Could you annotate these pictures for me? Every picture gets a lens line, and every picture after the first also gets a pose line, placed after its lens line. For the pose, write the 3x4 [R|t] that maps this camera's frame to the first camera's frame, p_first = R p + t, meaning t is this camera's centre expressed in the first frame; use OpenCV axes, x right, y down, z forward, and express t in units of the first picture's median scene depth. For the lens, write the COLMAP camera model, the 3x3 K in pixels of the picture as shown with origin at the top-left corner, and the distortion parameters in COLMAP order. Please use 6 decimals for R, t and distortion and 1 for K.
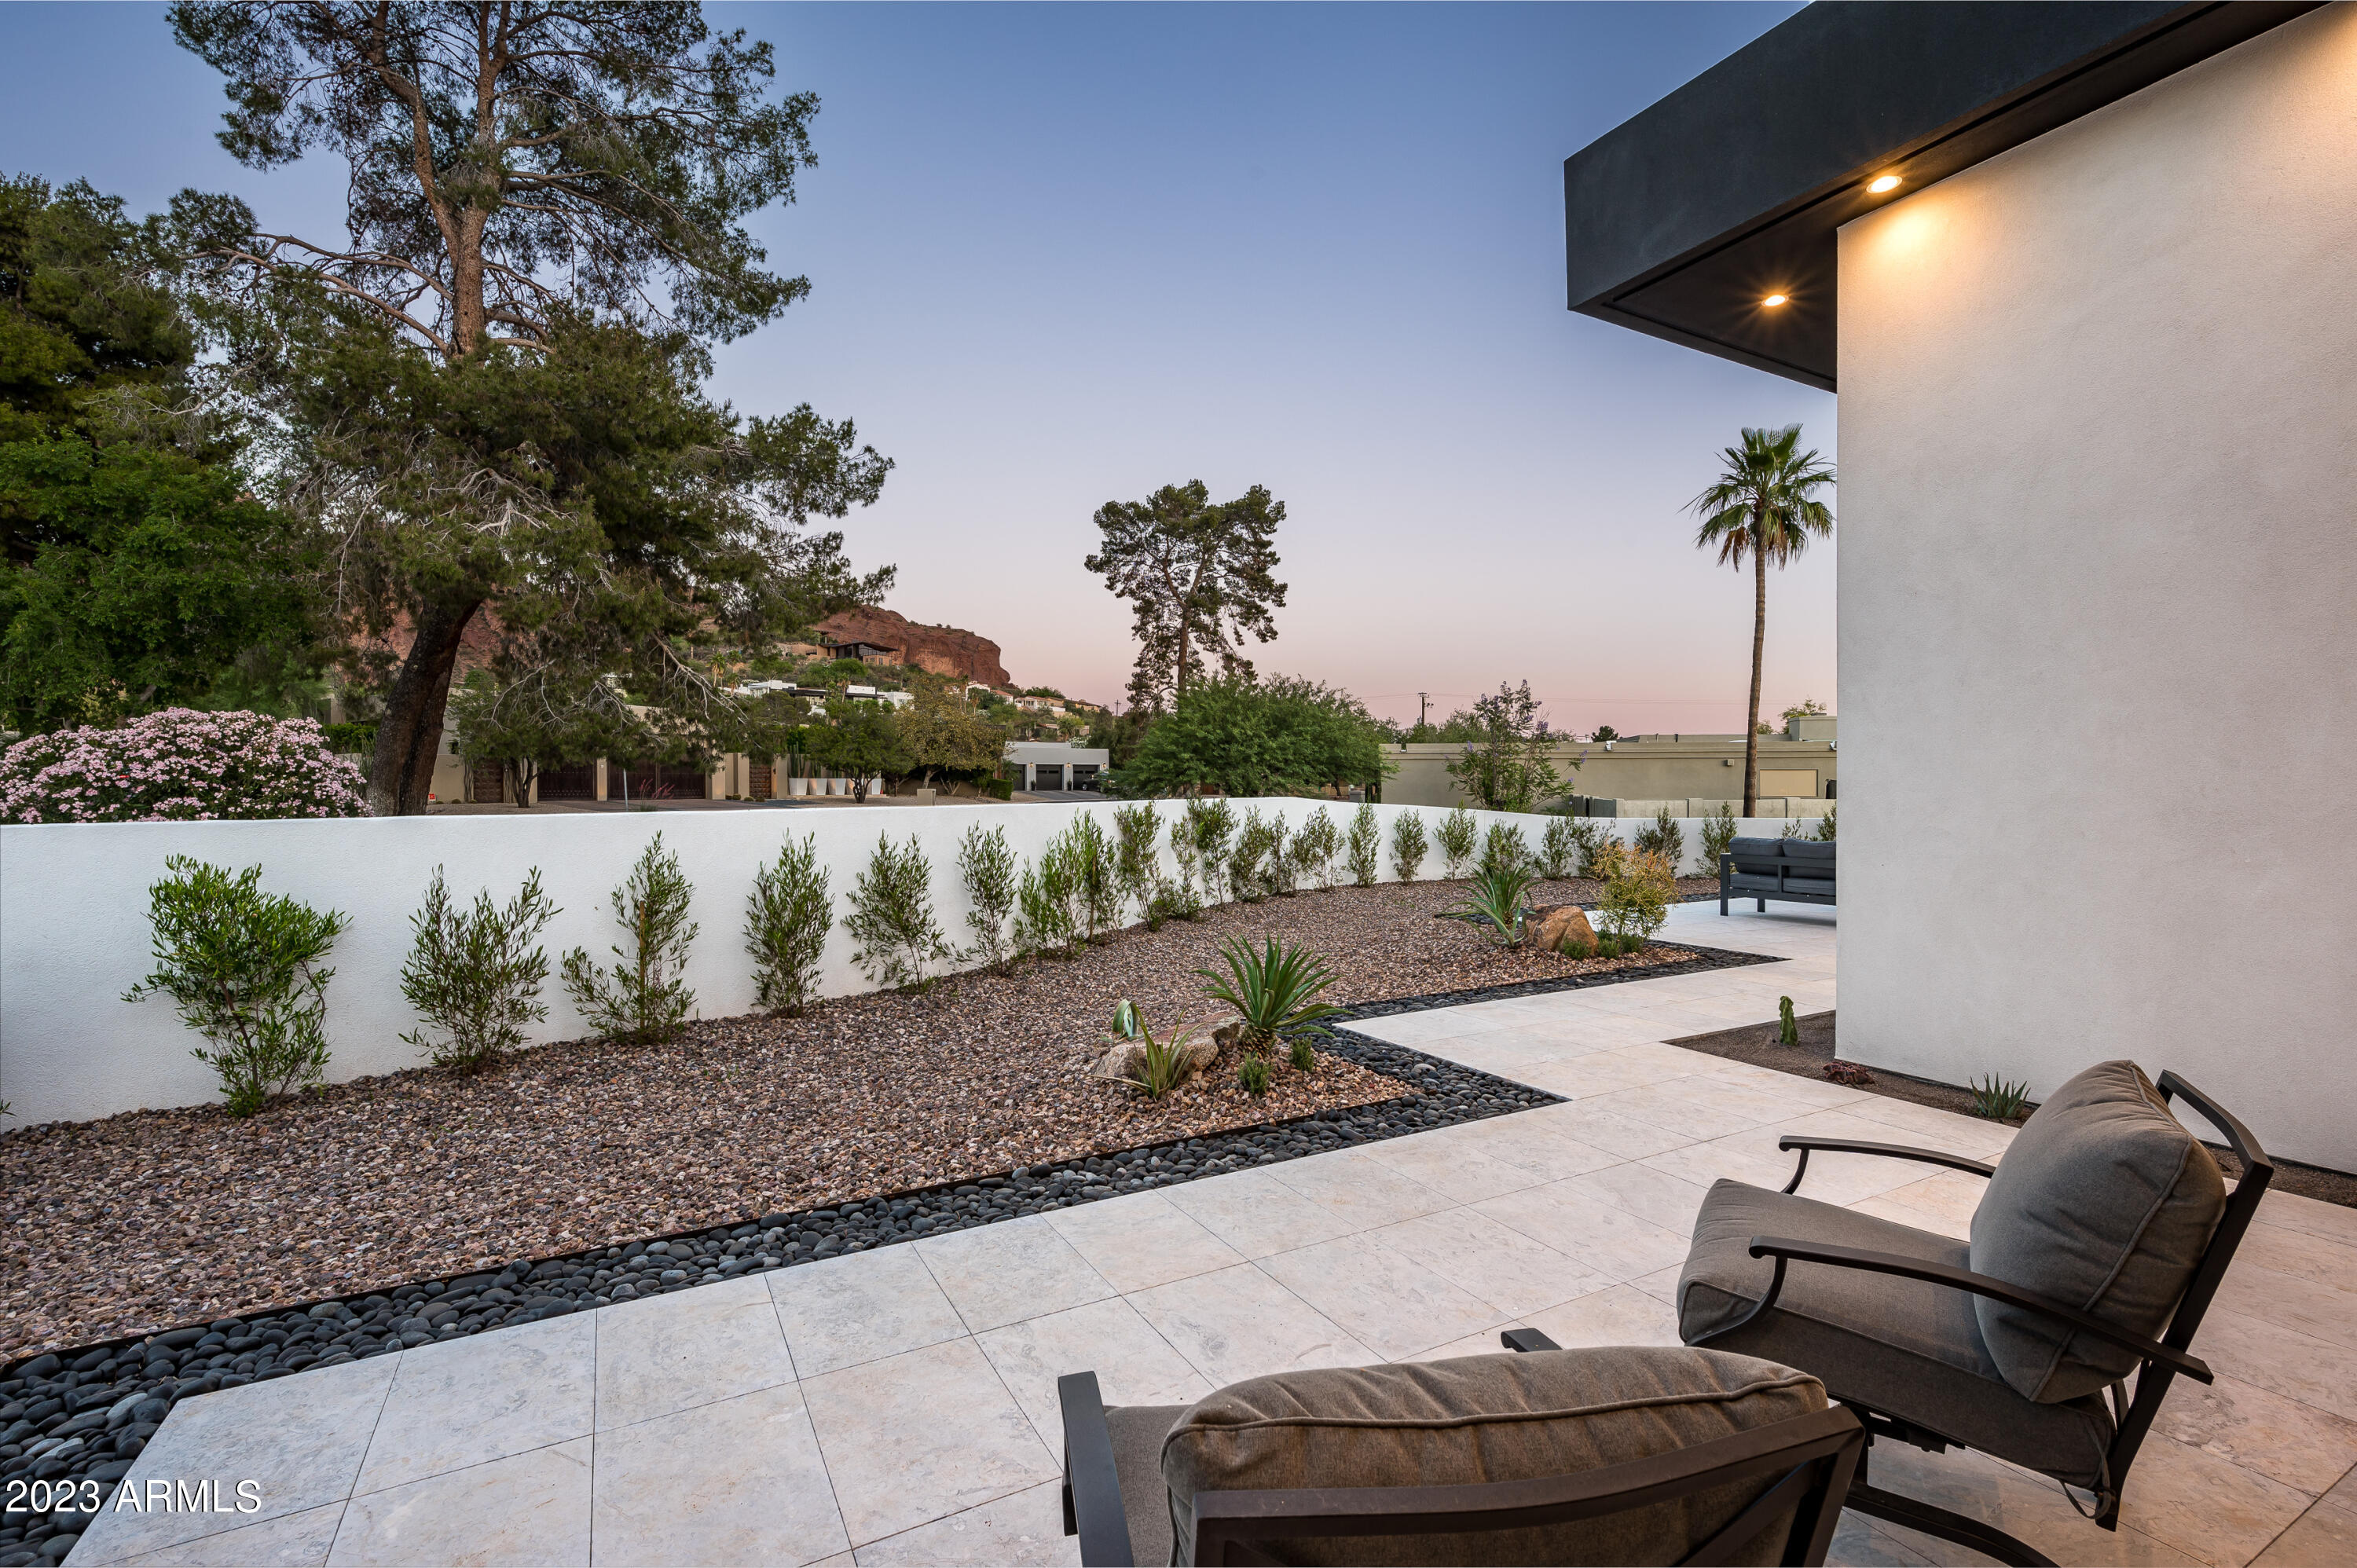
lens RADIAL K [[1052.6, 0, 1187.5], [0, 1052.6, 787.6], [0, 0, 1]] dist [0.000068, 0.000294]
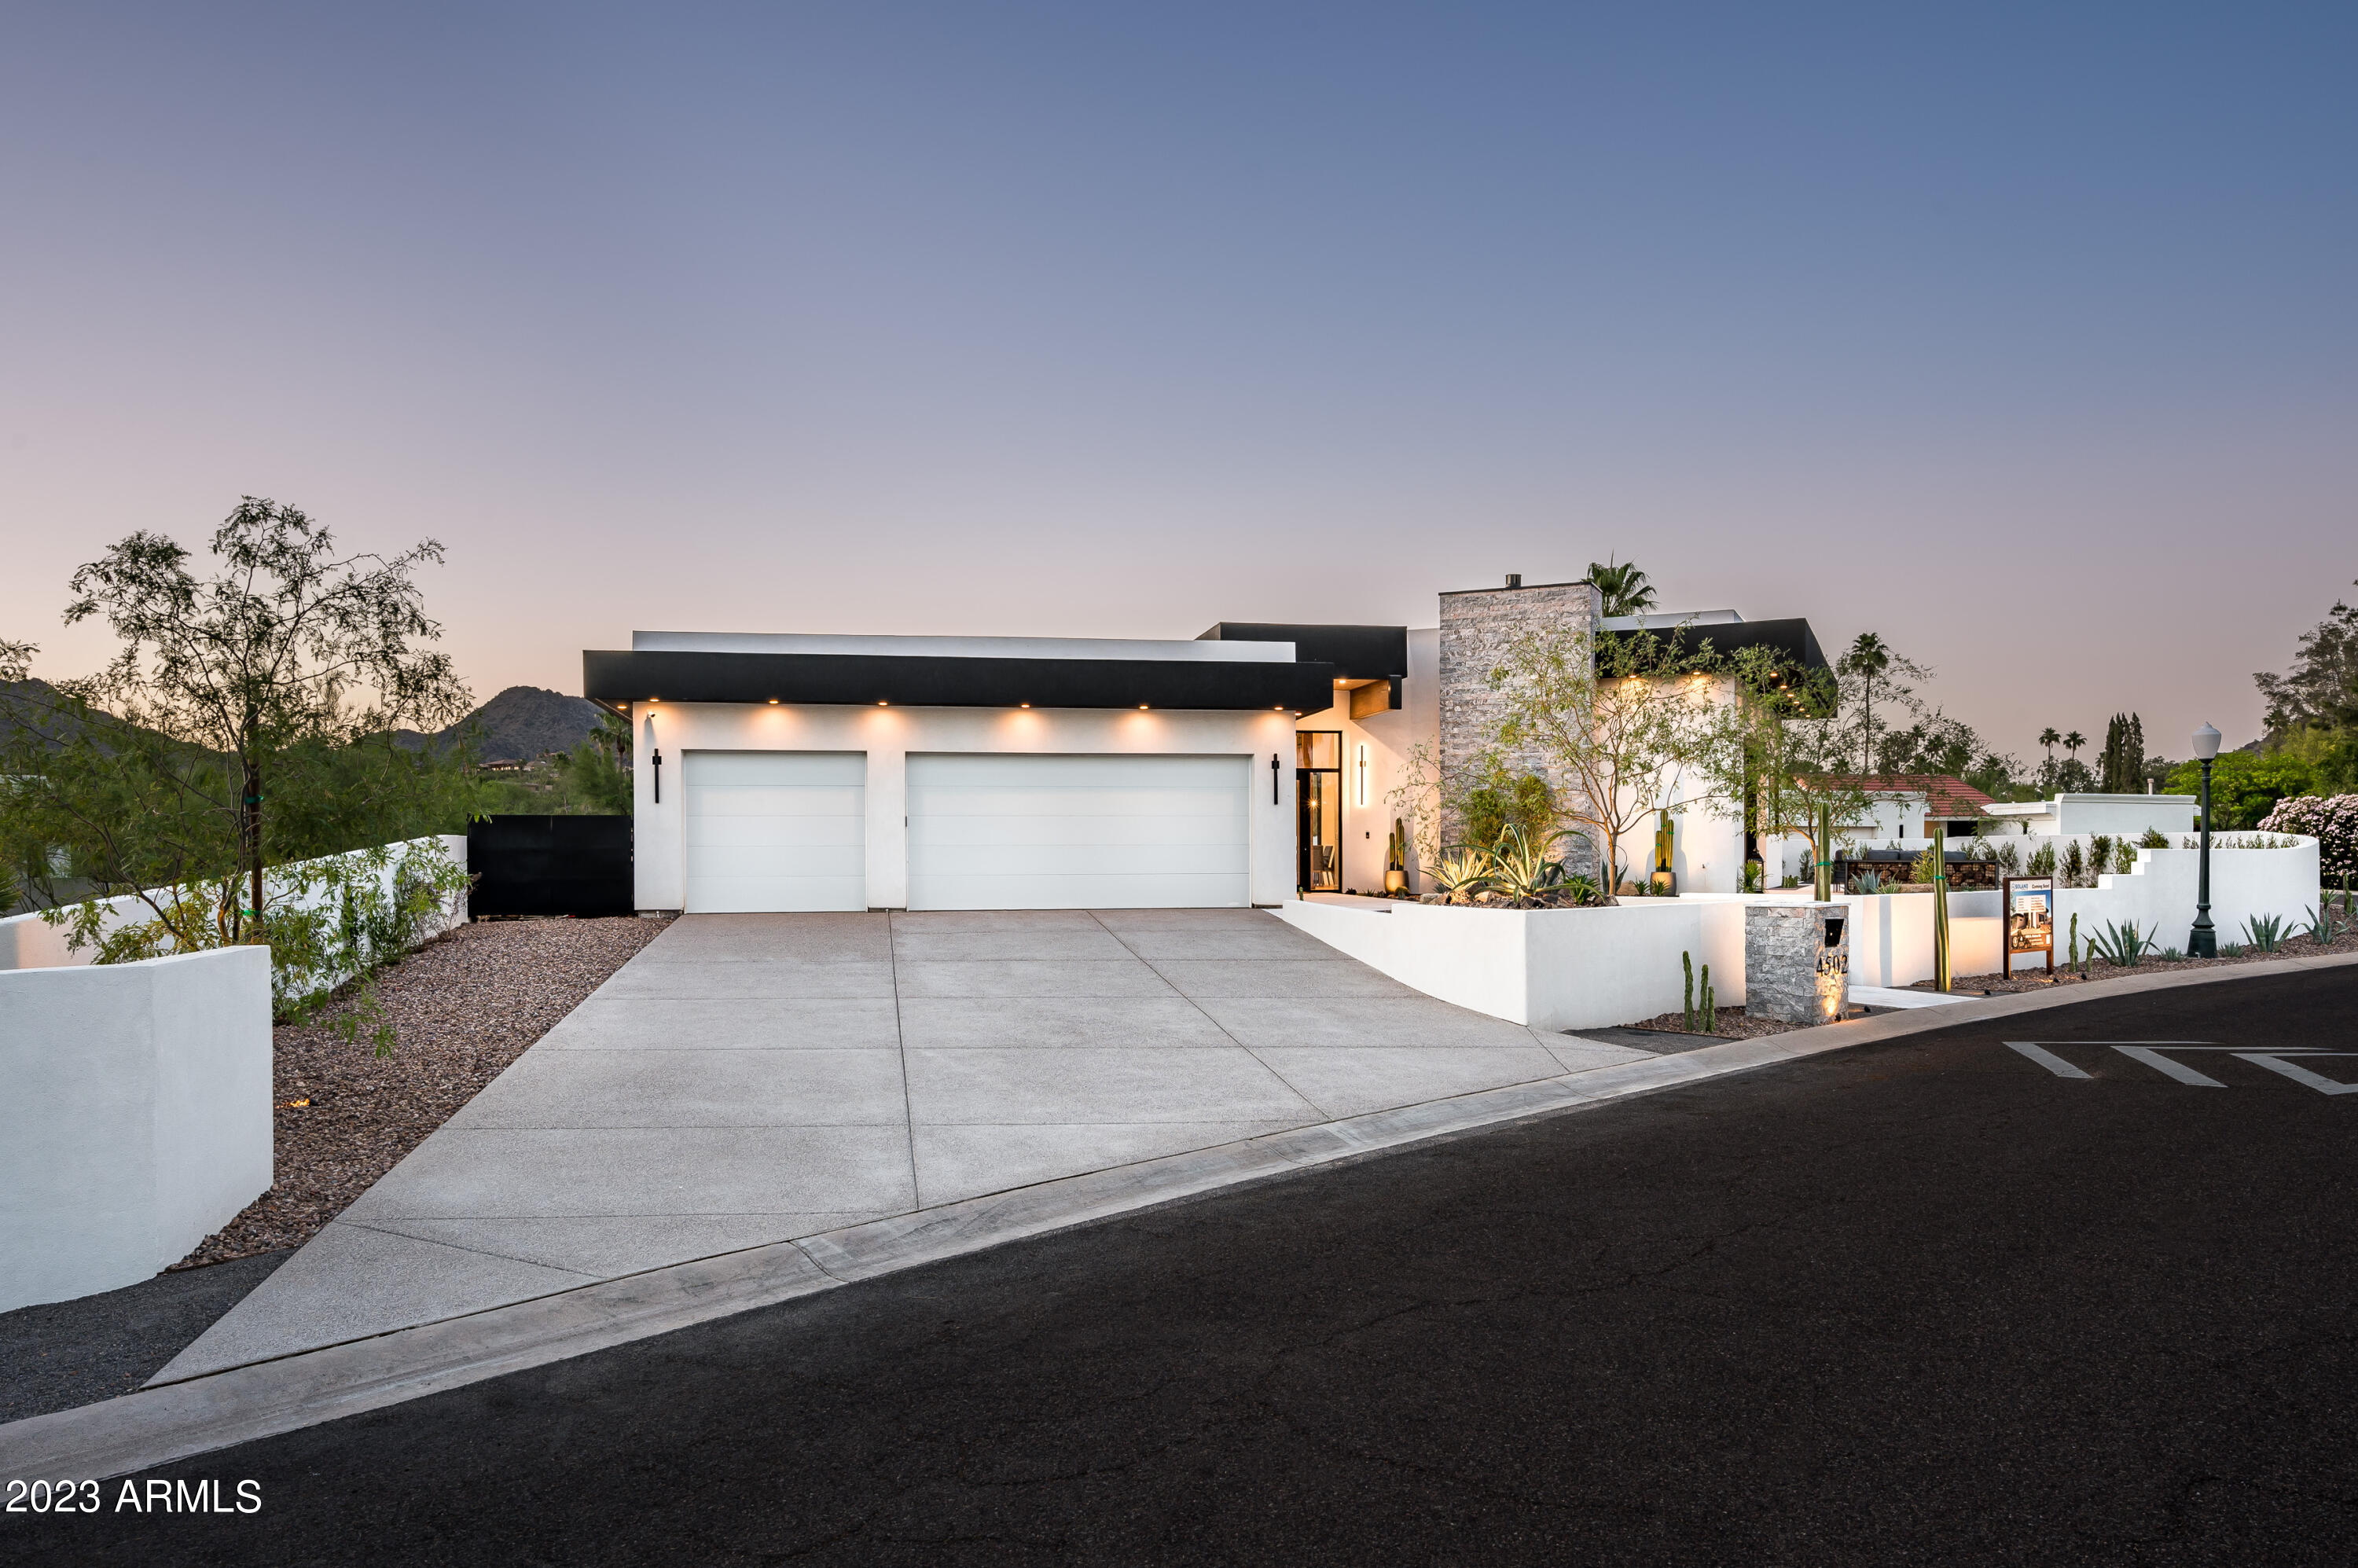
lens RADIAL K [[1616.4, 0, 1176.0], [0, 1616.4, 862.7], [0, 0, 1]] dist [0.002881, 0.001697]
pose [[-0.804307, 0.009214, -0.594142, 1.114488], [0.005400, 0.999952, 0.008197, 0.011190], [0.594189, 0.003385, -0.804318, 0.813492]]
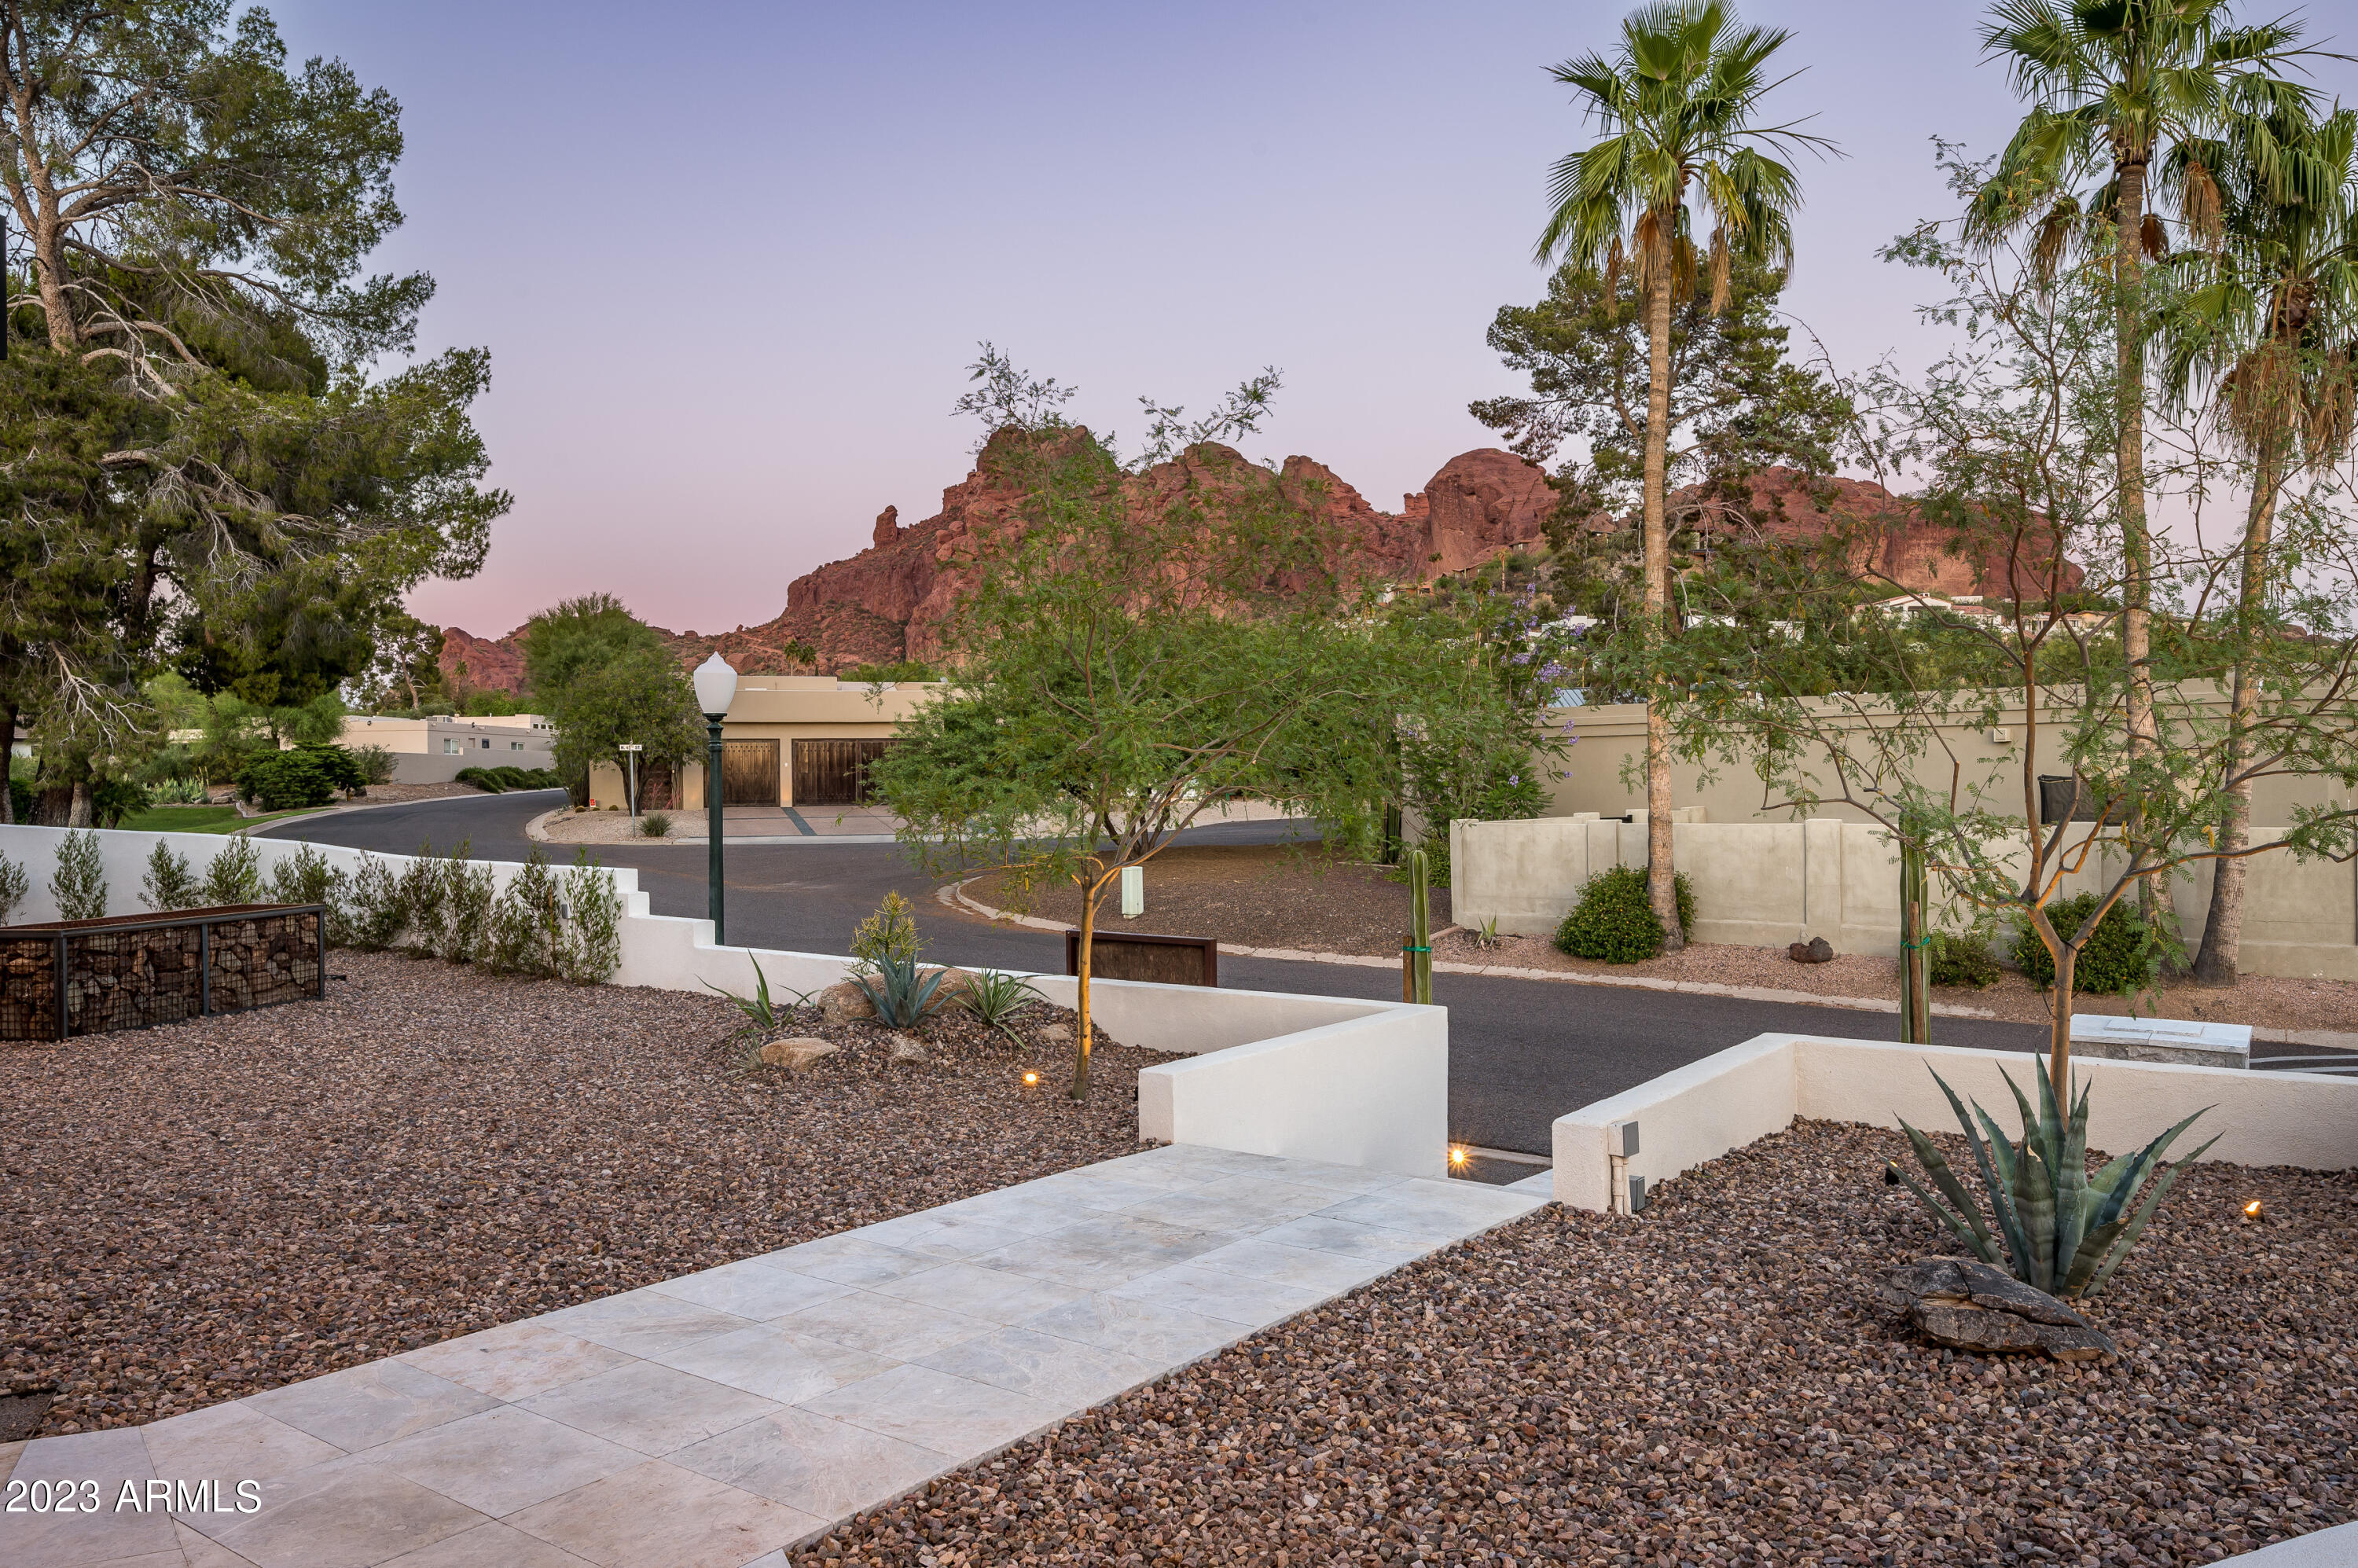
lens RADIAL K [[1699.6, 0, 1186.5], [0, 1699.6, 788.7], [0, 0, 1]] dist [-0.000011, -0.002301]
pose [[0.775527, -0.002816, -0.631308, 0.699412], [0.007120, 0.999965, 0.004286, -0.007311], [0.631274, -0.007819, 0.775520, 0.242519]]
